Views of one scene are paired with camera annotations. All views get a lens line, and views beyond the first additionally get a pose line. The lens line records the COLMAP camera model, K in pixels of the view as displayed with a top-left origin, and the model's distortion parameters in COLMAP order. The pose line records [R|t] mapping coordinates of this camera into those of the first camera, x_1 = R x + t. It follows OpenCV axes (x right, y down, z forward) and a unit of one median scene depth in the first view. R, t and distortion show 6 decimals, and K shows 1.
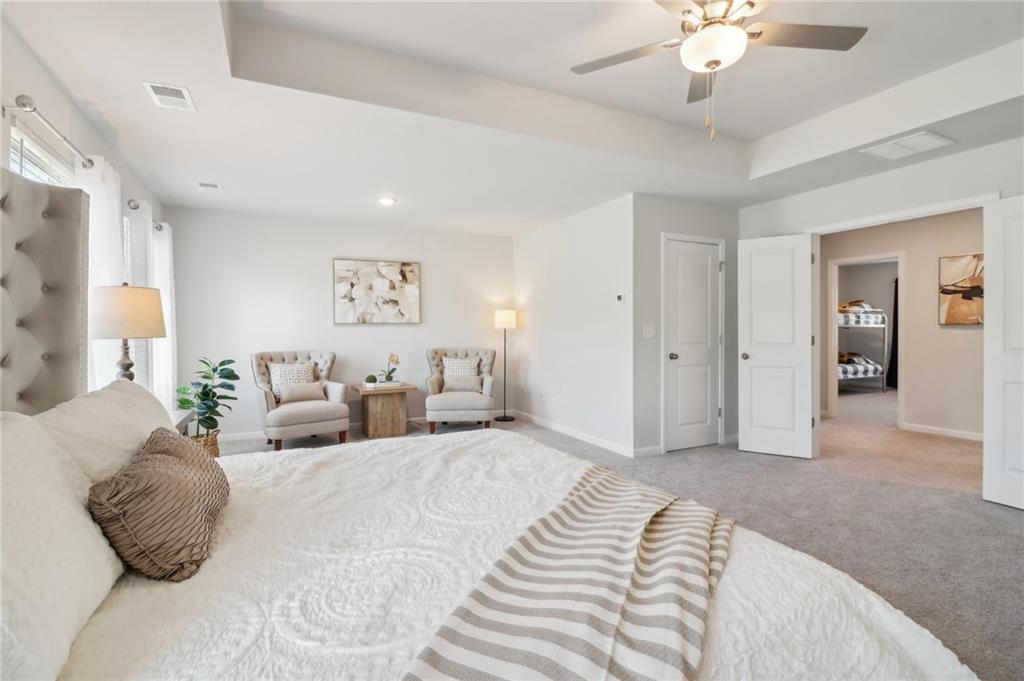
lens RADIAL K [[487.8, 0, 519.1], [0, 487.8, 328.9], [0, 0, 1]] dist [0.003725, -0.017332]
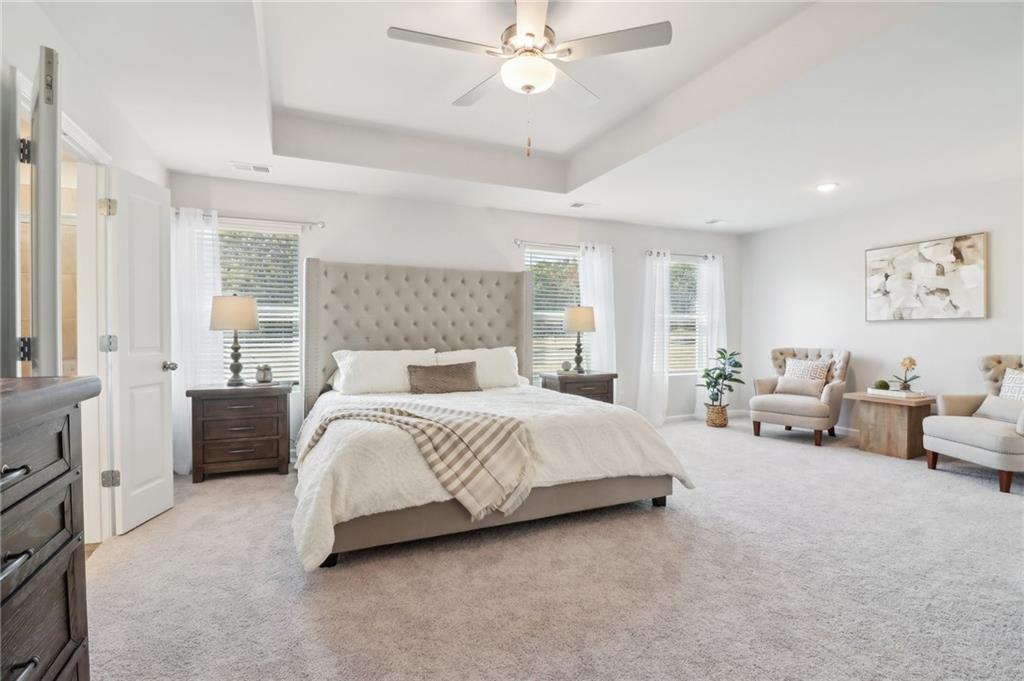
lens RADIAL K [[487.8, 0, 519.1], [0, 487.8, 328.9], [0, 0, 1]] dist [0.003725, -0.017332]
pose [[-0.043778, -0.002312, -0.999039, 0.554300], [0.001752, 0.999996, -0.002391, 0.005058], [0.999040, -0.001855, -0.043773, 0.381345]]
